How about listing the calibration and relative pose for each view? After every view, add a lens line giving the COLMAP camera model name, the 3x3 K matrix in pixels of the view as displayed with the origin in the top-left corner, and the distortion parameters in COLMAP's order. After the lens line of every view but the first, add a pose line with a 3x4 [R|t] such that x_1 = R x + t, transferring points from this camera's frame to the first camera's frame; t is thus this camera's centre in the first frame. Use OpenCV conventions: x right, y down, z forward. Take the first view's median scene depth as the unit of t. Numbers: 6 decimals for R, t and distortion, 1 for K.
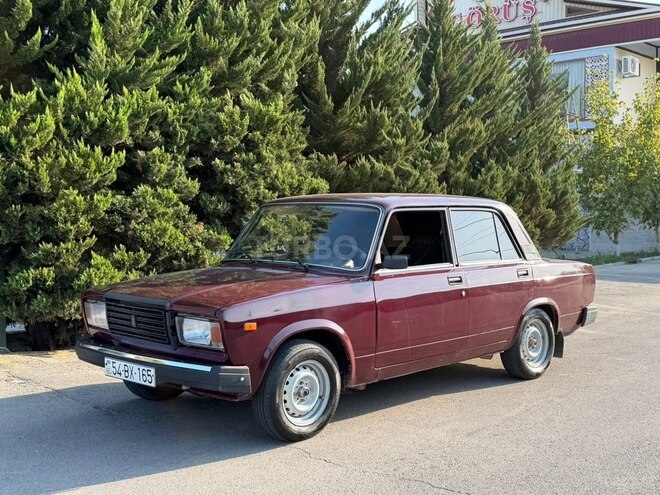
lens RADIAL K [[819.0, 0, 330.0], [0, 819.0, 247.5], [0, 0, 1]] dist [0.104093, -0.025424]
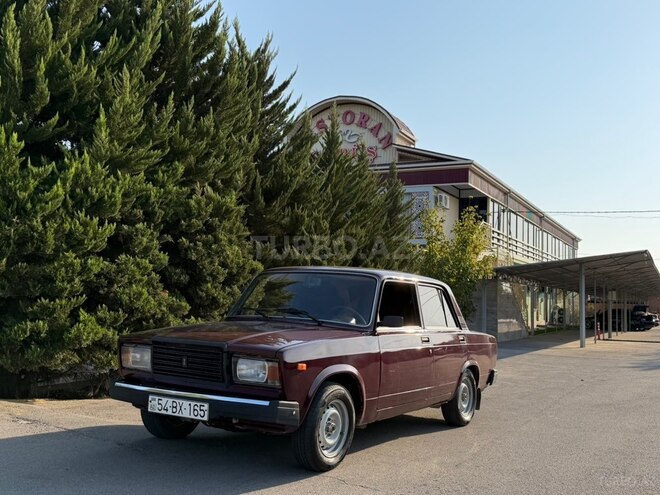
lens RADIAL K [[659.7, 0, 330.0], [0, 659.7, 247.5], [0, 0, 1]] dist [0.070671, -0.008536]
pose [[0.974978, 0.067538, 0.211794, -0.158396], [-0.039414, 0.990155, -0.134309, 0.031296], [-0.218780, 0.122600, 0.968042, 0.037175]]
